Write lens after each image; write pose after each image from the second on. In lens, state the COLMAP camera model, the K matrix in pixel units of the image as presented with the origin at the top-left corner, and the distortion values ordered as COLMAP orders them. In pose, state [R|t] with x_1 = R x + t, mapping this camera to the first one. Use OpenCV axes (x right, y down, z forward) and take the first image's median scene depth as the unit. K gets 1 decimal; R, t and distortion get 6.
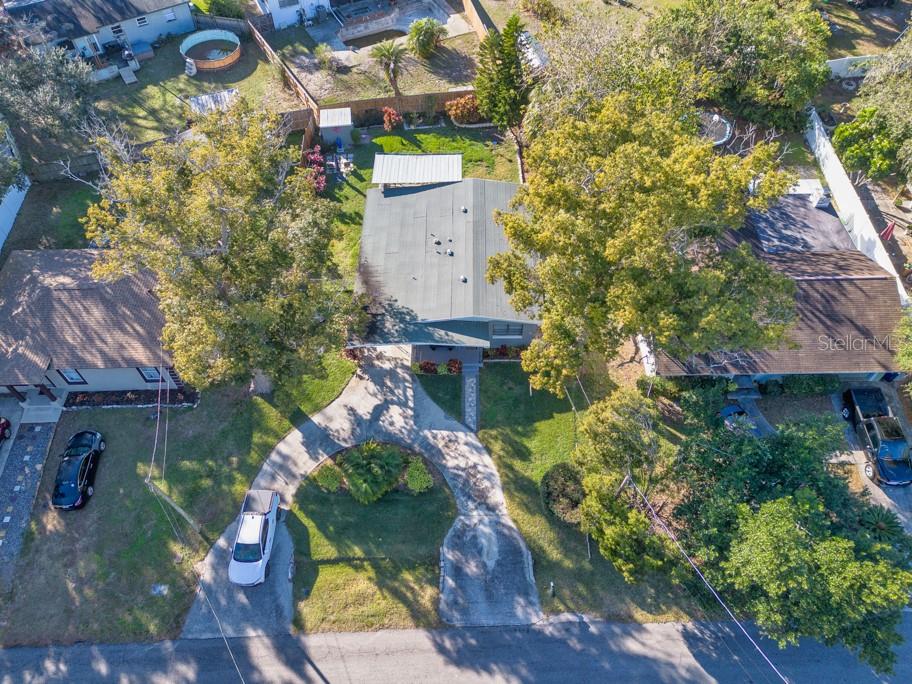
lens RADIAL K [[634.8, 0, 456.0], [0, 634.8, 342.0], [0, 0, 1]] dist [0.031323, -0.004673]
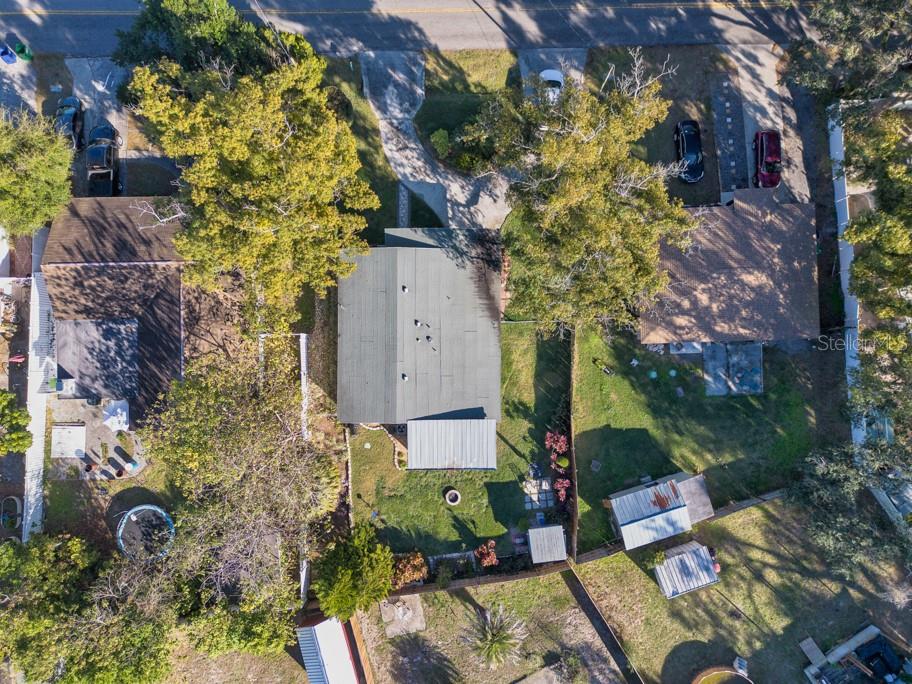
lens RADIAL K [[634.8, 0, 456.0], [0, 634.8, 342.0], [0, 0, 1]] dist [0.031323, -0.004673]
pose [[-0.999917, 0.012810, -0.001301, -0.091875], [-0.011111, -0.807317, 0.590014, -0.998707], [0.006507, 0.589979, 0.807392, 0.149476]]
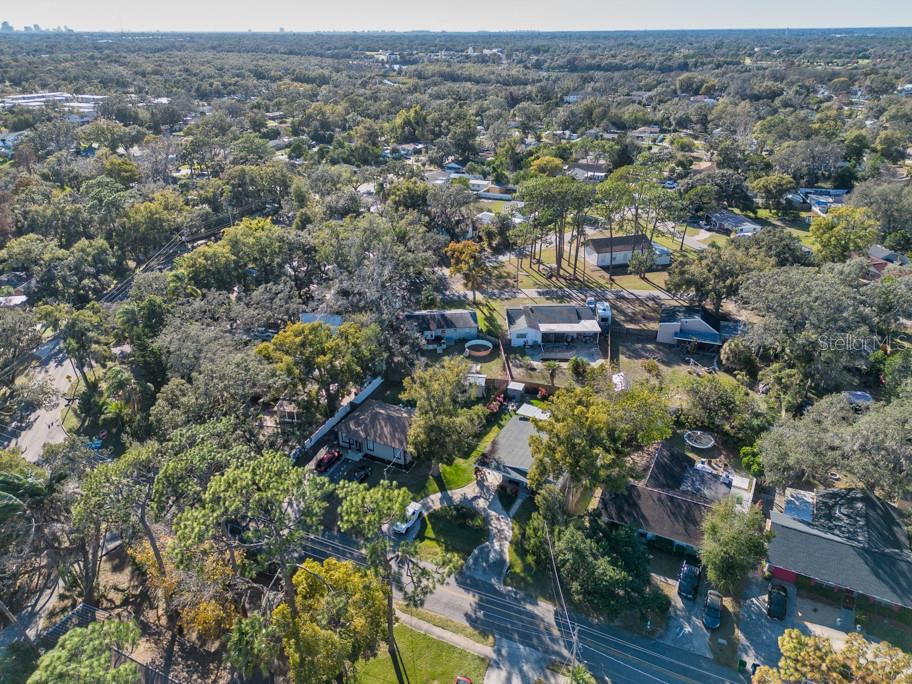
lens RADIAL K [[634.8, 0, 456.0], [0, 634.8, 342.0], [0, 0, 1]] dist [0.031323, -0.004673]
pose [[0.882354, 0.209363, -0.421447, 0.719248], [-0.379475, 0.846189, -0.374117, 0.565683], [0.278297, 0.490032, 0.826086, -1.264987]]
